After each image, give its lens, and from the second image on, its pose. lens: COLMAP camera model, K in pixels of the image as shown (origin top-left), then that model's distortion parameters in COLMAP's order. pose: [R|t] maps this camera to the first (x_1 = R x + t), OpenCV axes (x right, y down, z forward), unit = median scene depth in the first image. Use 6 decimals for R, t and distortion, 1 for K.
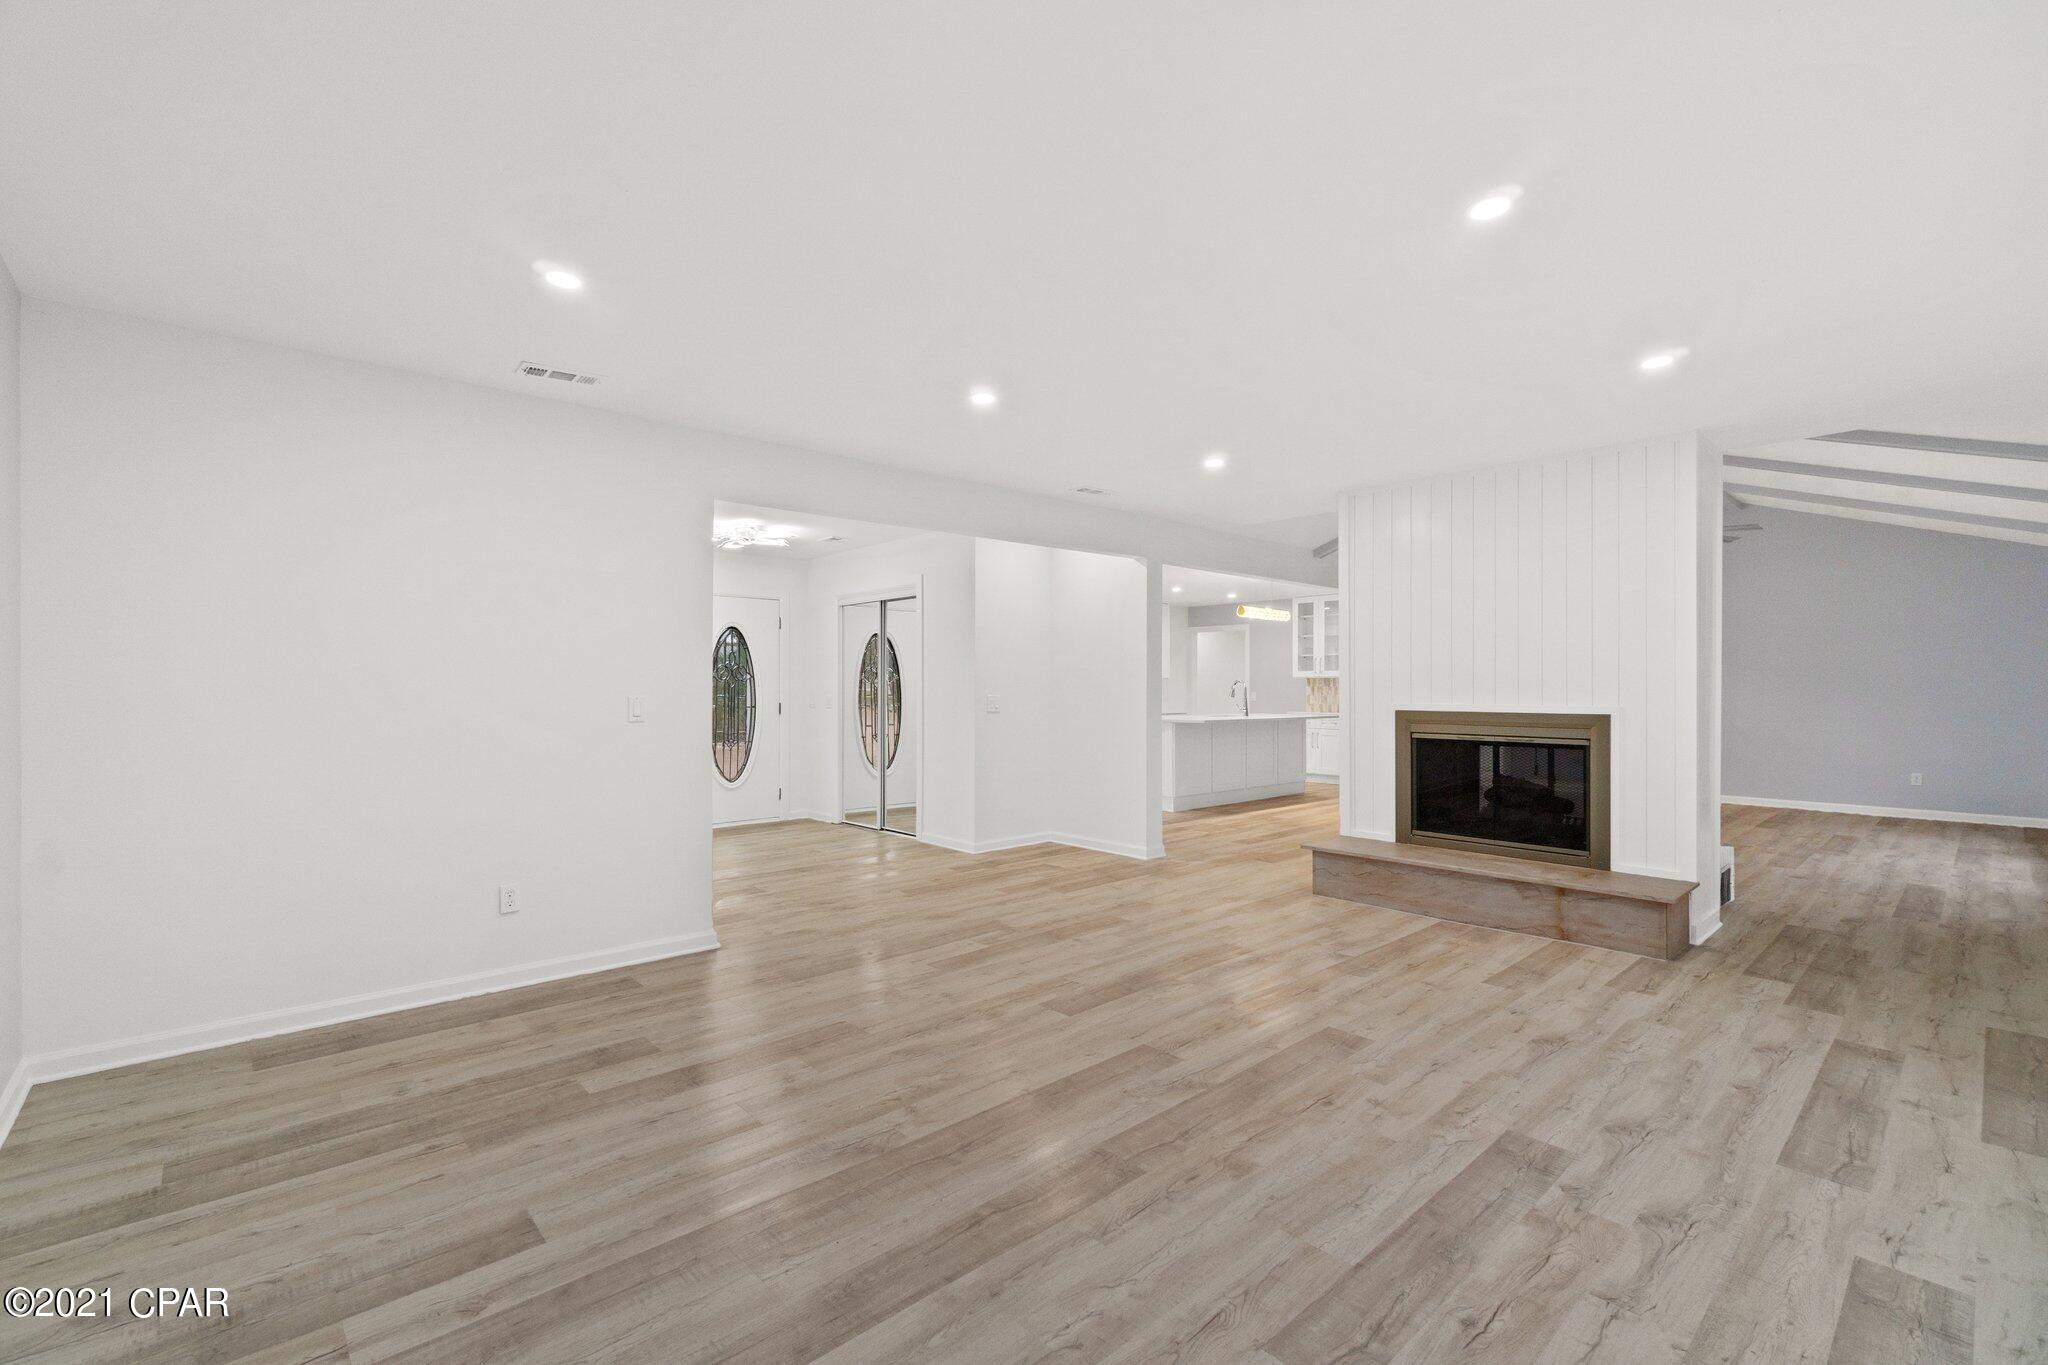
lens RADIAL K [[901.2, 0, 1039.8], [0, 901.2, 693.5], [0, 0, 1]] dist [-0.003511, -0.000245]
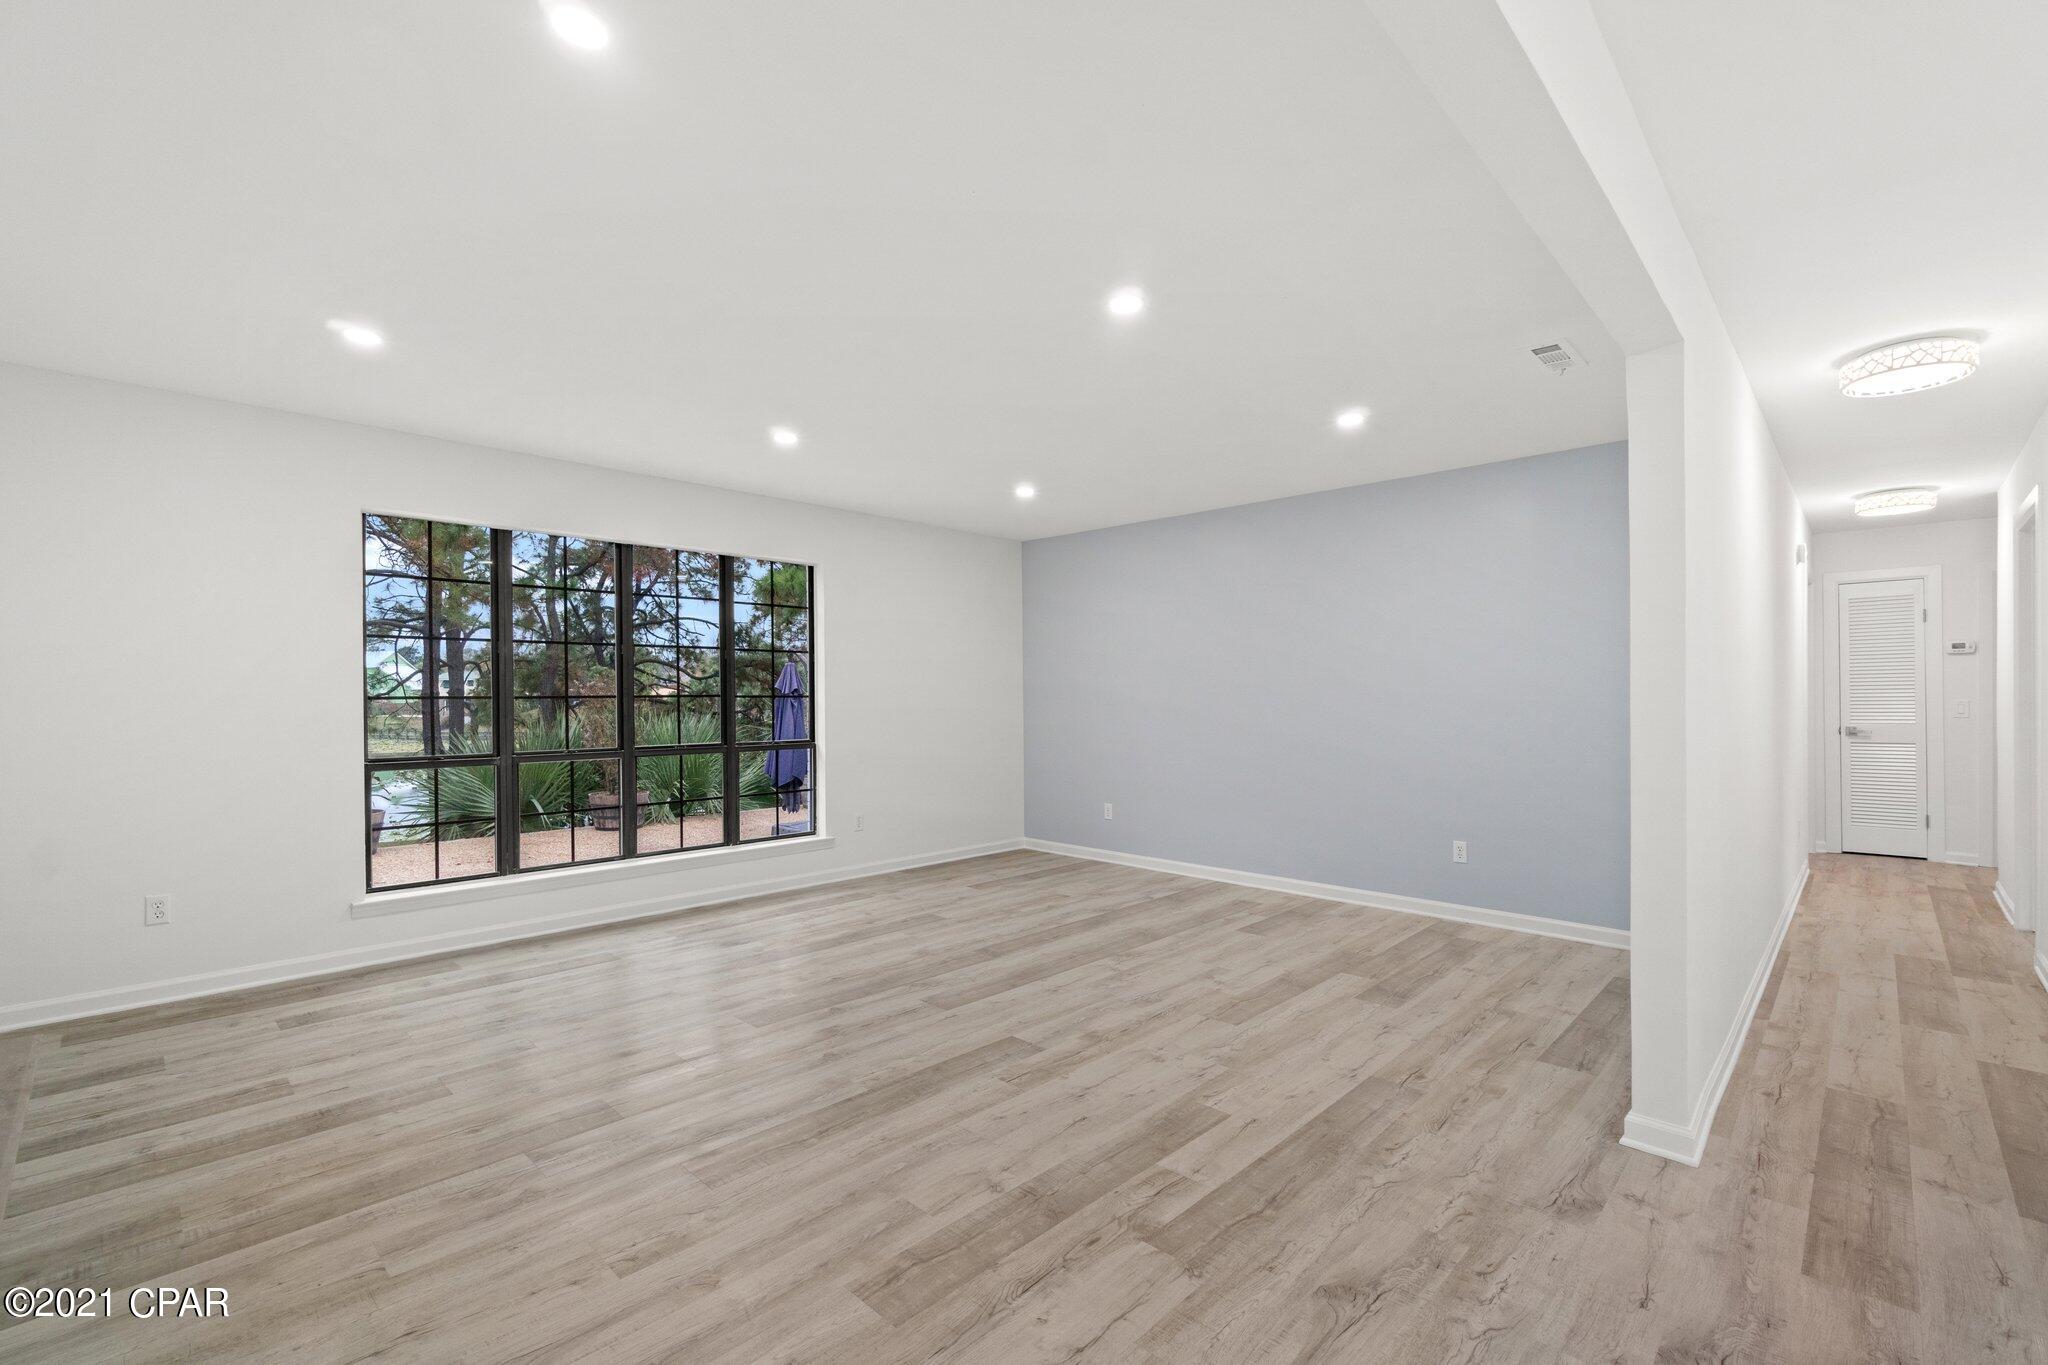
lens RADIAL K [[901.2, 0, 1039.8], [0, 901.2, 693.5], [0, 0, 1]] dist [-0.003511, -0.000245]
pose [[-0.998170, 0.001518, -0.060454, 0.064023], [0.001423, 0.999998, 0.001620, -0.008168], [0.060456, 0.001531, -0.998170, 2.055705]]
